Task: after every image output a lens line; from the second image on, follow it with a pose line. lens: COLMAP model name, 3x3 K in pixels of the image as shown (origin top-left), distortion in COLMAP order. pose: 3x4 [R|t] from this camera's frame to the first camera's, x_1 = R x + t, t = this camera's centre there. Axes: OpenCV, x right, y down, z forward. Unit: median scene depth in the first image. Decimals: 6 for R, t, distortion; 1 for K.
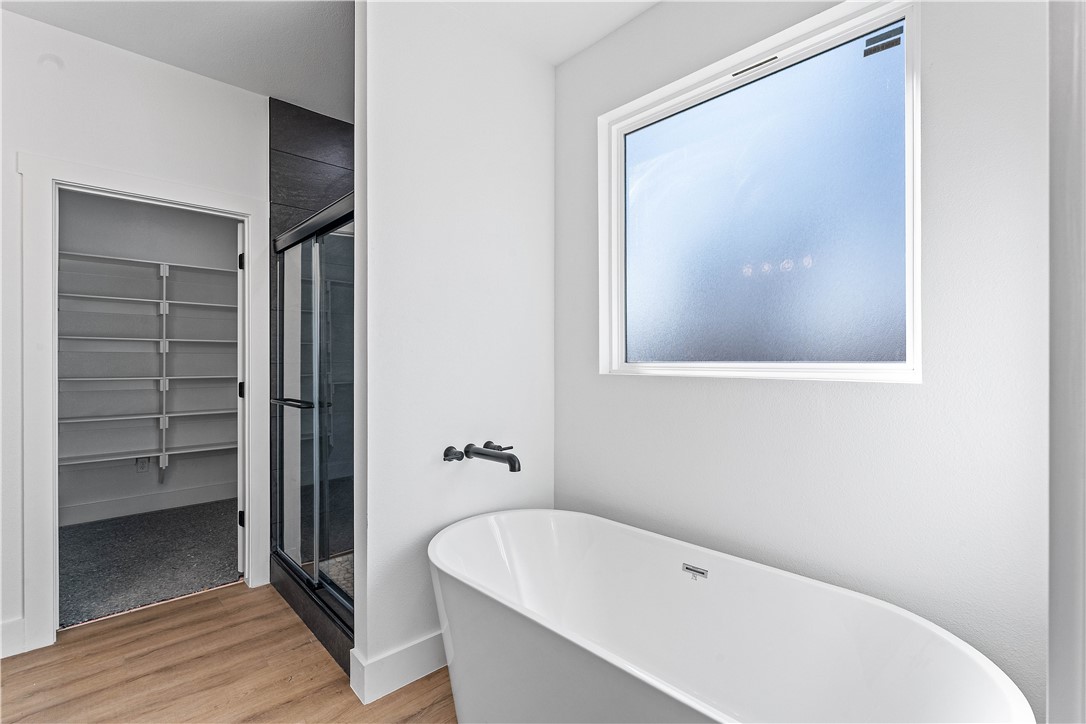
lens RADIAL K [[482.5, 0, 543.0], [0, 482.5, 362.0], [0, 0, 1]] dist [0.000370, 0.000290]
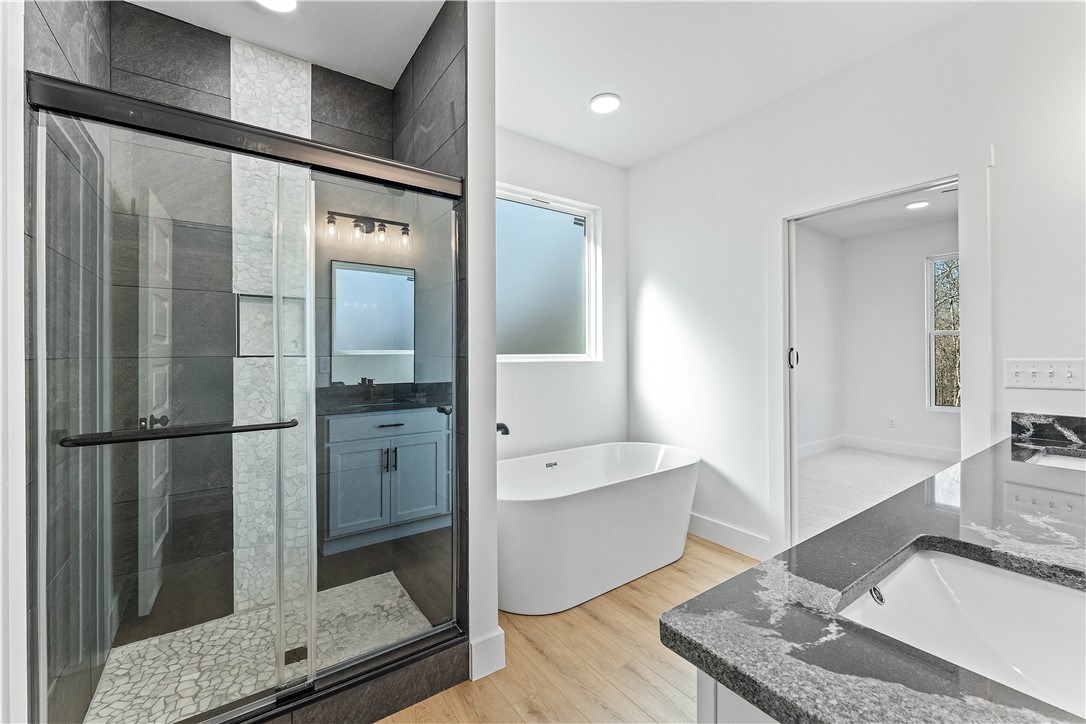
lens RADIAL K [[440.4, 0, 543.0], [0, 440.4, 362.0], [0, 0, 1]] dist [0.002387, 0.000232]
pose [[0.146525, -0.020251, 0.989000, -1.402740], [0.005023, 0.999793, 0.019727, -0.004856], [-0.989194, 0.002078, 0.146596, 0.788593]]
